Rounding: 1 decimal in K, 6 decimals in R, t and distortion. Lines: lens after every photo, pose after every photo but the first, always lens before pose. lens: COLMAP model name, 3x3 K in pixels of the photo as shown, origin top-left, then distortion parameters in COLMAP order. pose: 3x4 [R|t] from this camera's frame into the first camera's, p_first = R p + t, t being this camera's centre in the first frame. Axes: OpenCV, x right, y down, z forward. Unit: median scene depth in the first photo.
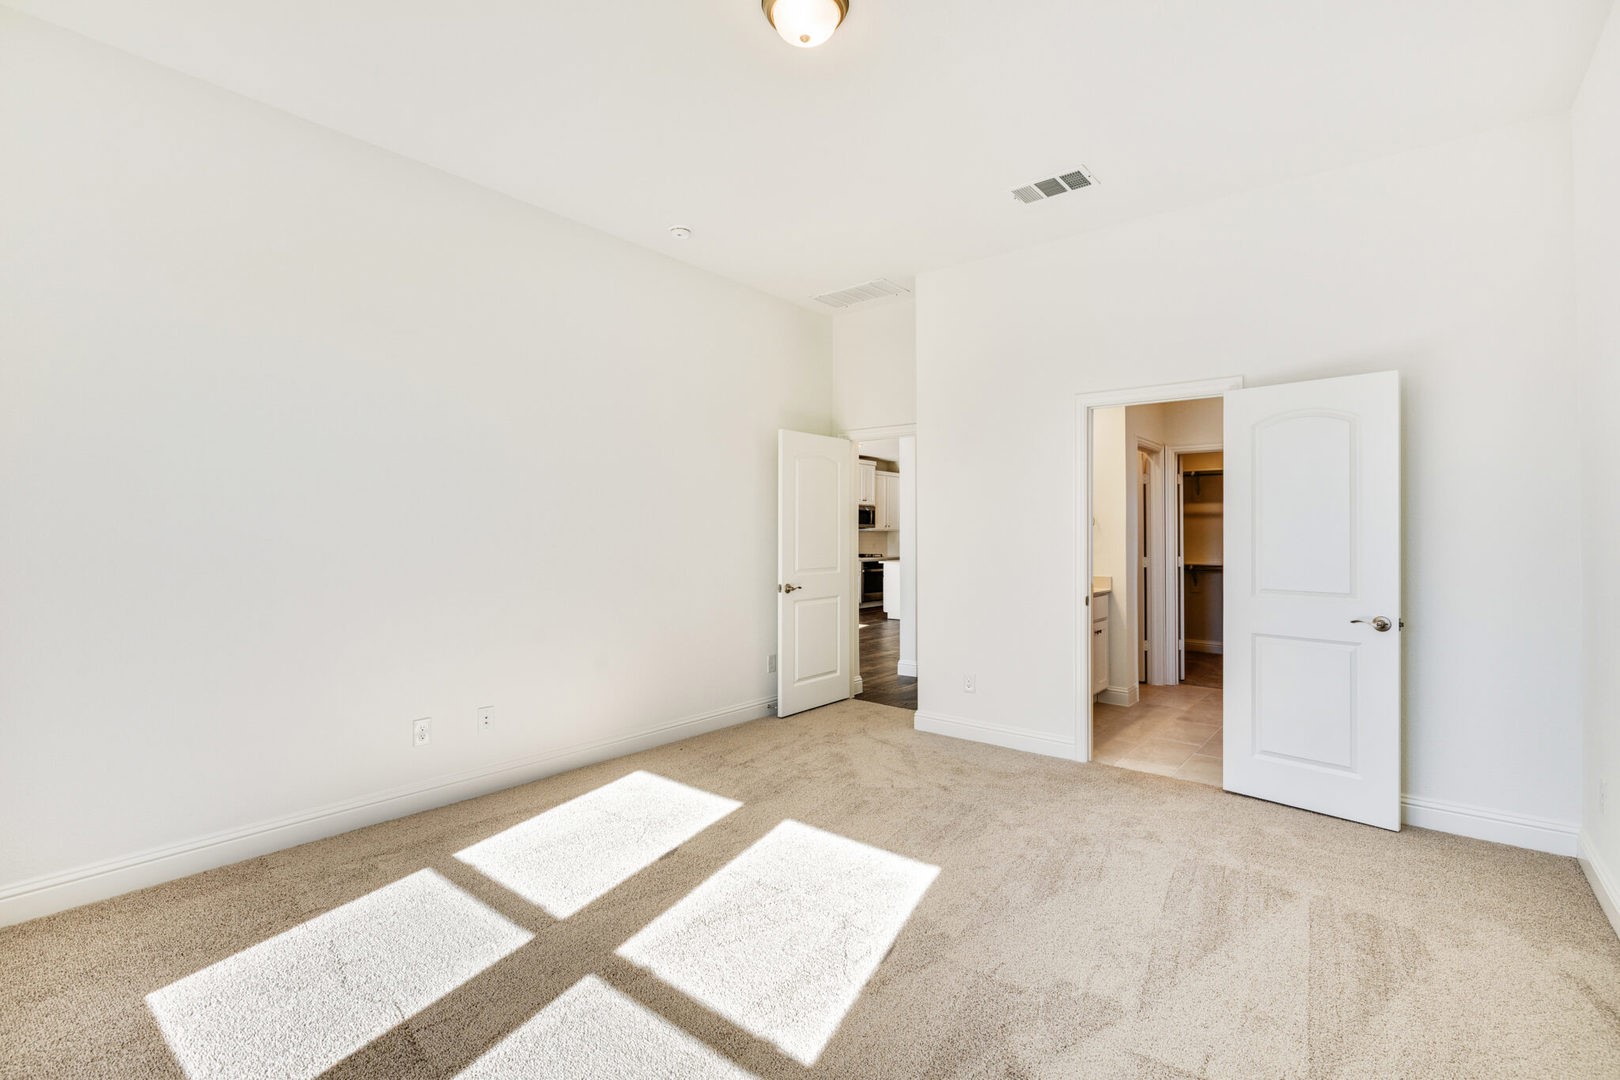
lens RADIAL K [[722.1, 0, 807.6], [0, 722.1, 543.9], [0, 0, 1]] dist [-0.002818, -0.000233]
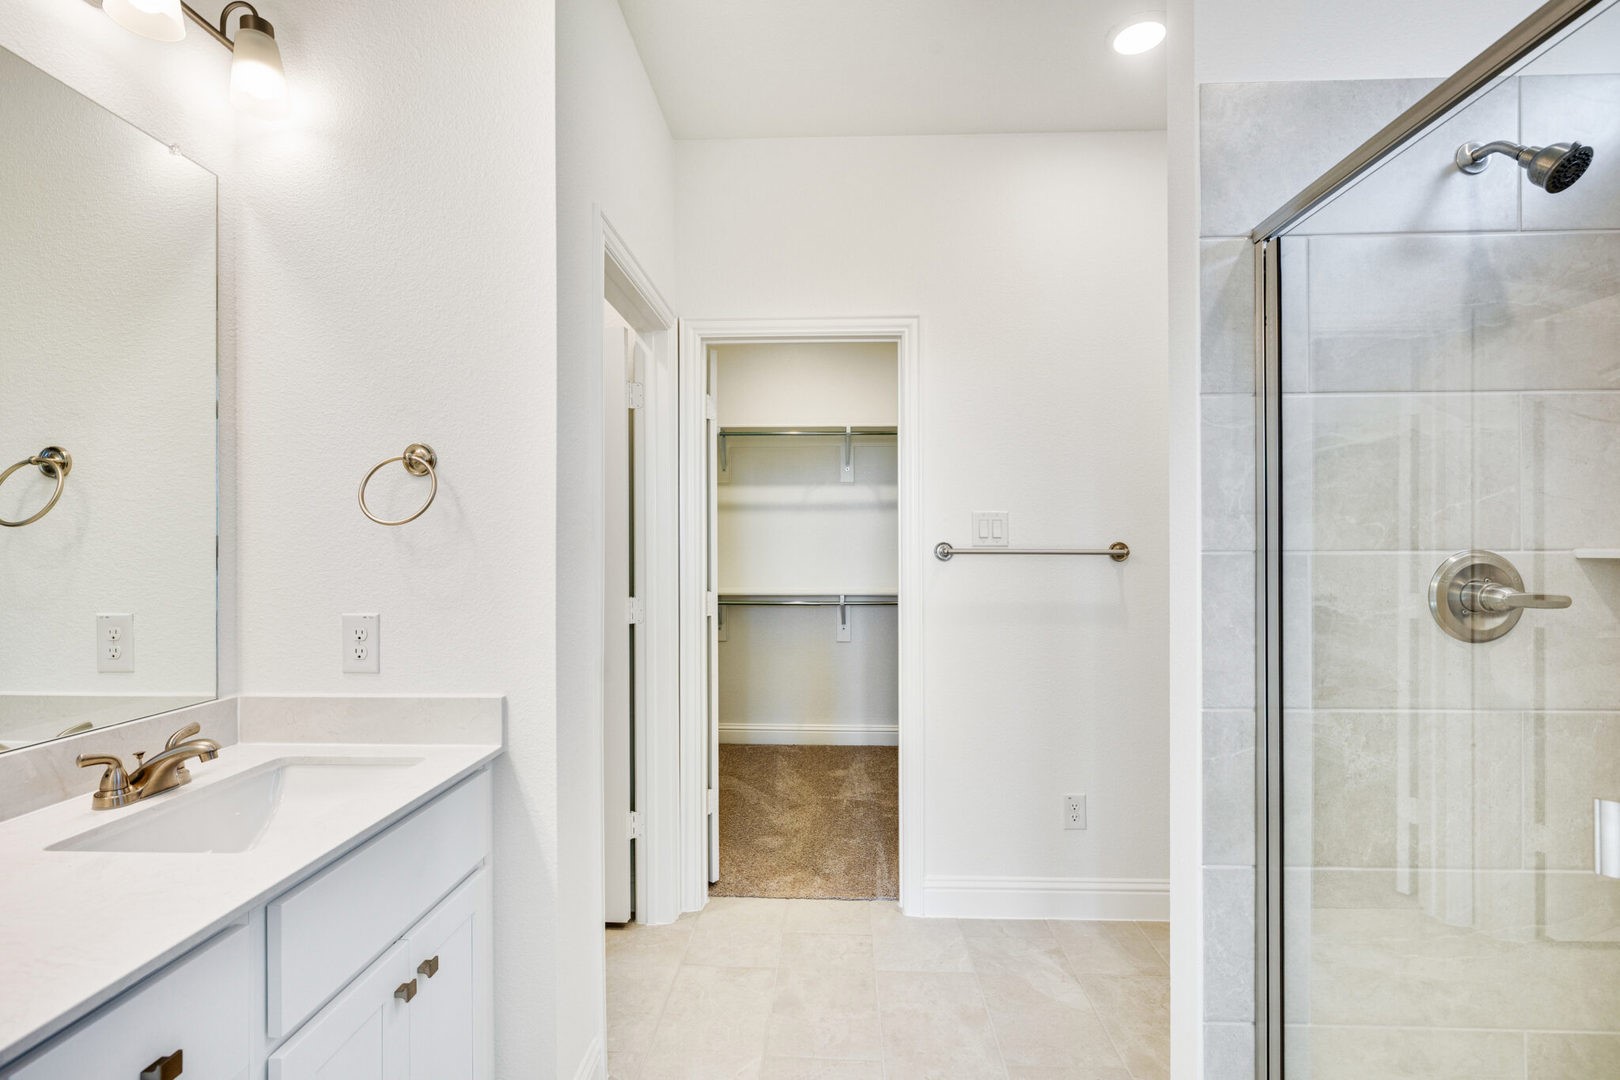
lens RADIAL K [[722.1, 0, 807.6], [0, 722.1, 543.9], [0, 0, 1]] dist [-0.002818, -0.000233]
pose [[0.819748, 0.007667, 0.572672, 0.321464], [-0.003096, 0.999955, -0.008956, -0.006491], [-0.572715, 0.005568, 0.819735, 0.623749]]
